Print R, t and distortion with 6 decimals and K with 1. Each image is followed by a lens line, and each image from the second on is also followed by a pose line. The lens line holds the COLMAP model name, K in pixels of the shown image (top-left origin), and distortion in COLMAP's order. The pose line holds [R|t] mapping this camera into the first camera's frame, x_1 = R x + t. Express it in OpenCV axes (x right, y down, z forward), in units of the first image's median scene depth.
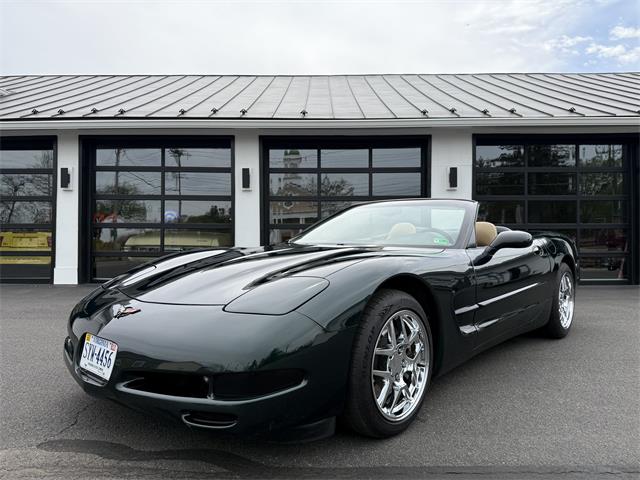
lens RADIAL K [[449.3, 0, 320.9], [0, 449.3, 242.0], [0, 0, 1]] dist [0.055349, -0.078547]
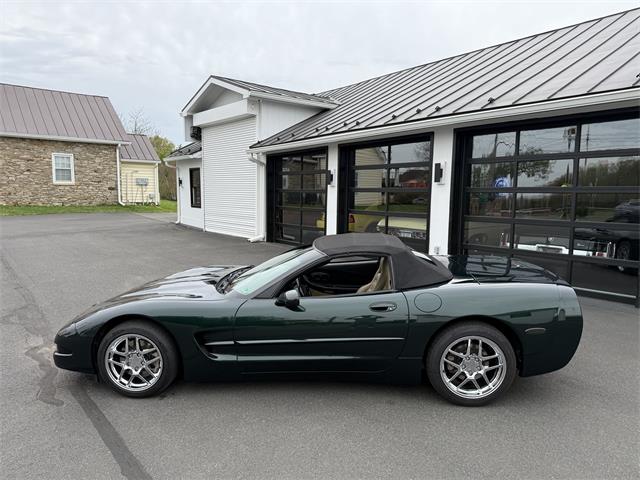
lens RADIAL K [[449.3, 0, 320.9], [0, 449.3, 242.0], [0, 0, 1]] dist [0.055349, -0.078547]
pose [[0.621443, 0.090555, -0.778208, 1.989700], [0.000993, 0.993206, 0.116366, -0.416155], [0.783459, -0.073088, 0.617131, 0.488658]]
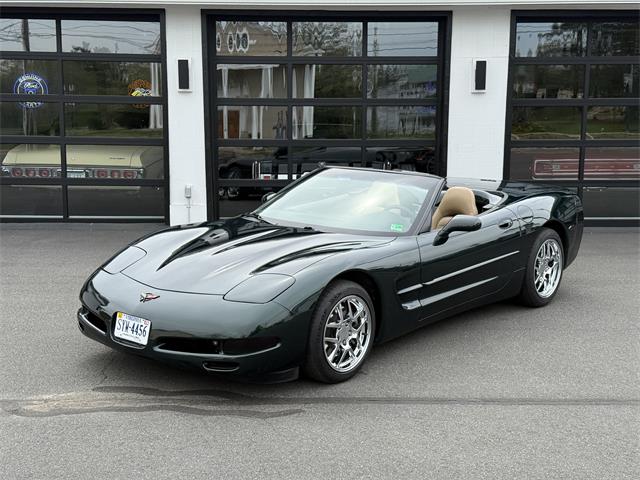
lens RADIAL K [[889.2, 0, 320.6], [0, 889.2, 242.0], [0, 0, 1]] dist [0.131459, -0.104305]
pose [[0.999563, 0.001089, 0.029528, 0.014113], [-0.005851, 0.986826, 0.161679, -0.446027], [-0.028963, -0.161781, 0.986402, -1.639795]]
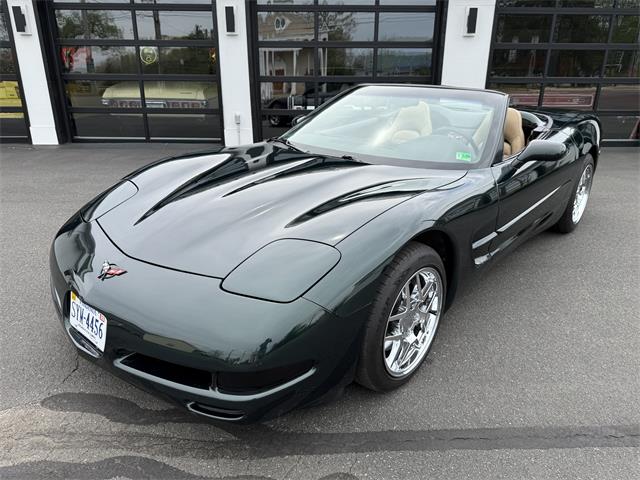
lens RADIAL K [[451.0, 0, 321.4], [0, 451.0, 243.1], [0, 0, 1]] dist [0.039071, -0.055947]
pose [[0.999887, 0.000252, 0.015007, -0.028438], [-0.005582, 0.934378, 0.356240, -0.214376], [-0.013933, -0.356283, 0.934274, 0.177414]]
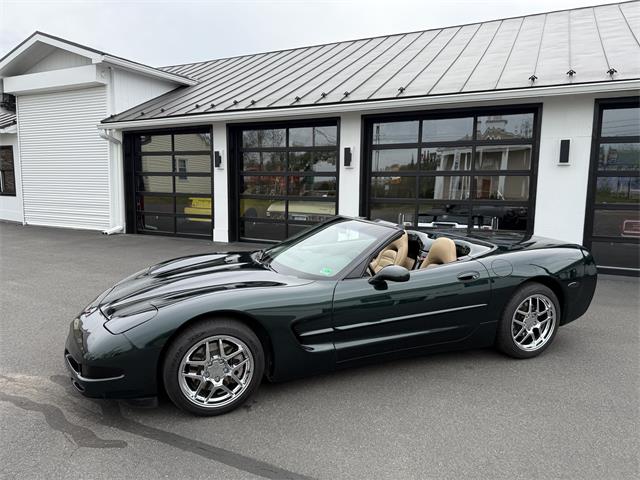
lens RADIAL K [[449.3, 0, 320.9], [0, 449.3, 242.0], [0, 0, 1]] dist [0.055349, -0.078547]
pose [[0.895662, 0.066262, -0.439772, 1.072146], [-0.007092, 0.990841, 0.134850, -0.333885], [0.444679, -0.117661, 0.887928, -0.092059]]
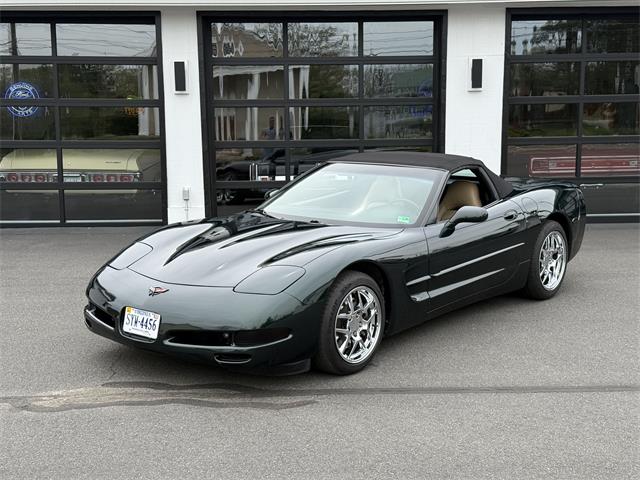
lens RADIAL K [[889.2, 0, 320.6], [0, 889.2, 242.0], [0, 0, 1]] dist [0.131459, -0.104305]
pose [[0.999064, -0.014122, 0.040876, -0.043151], [0.007769, 0.988410, 0.151607, -0.389985], [-0.042544, -0.151148, 0.987595, -1.631108]]
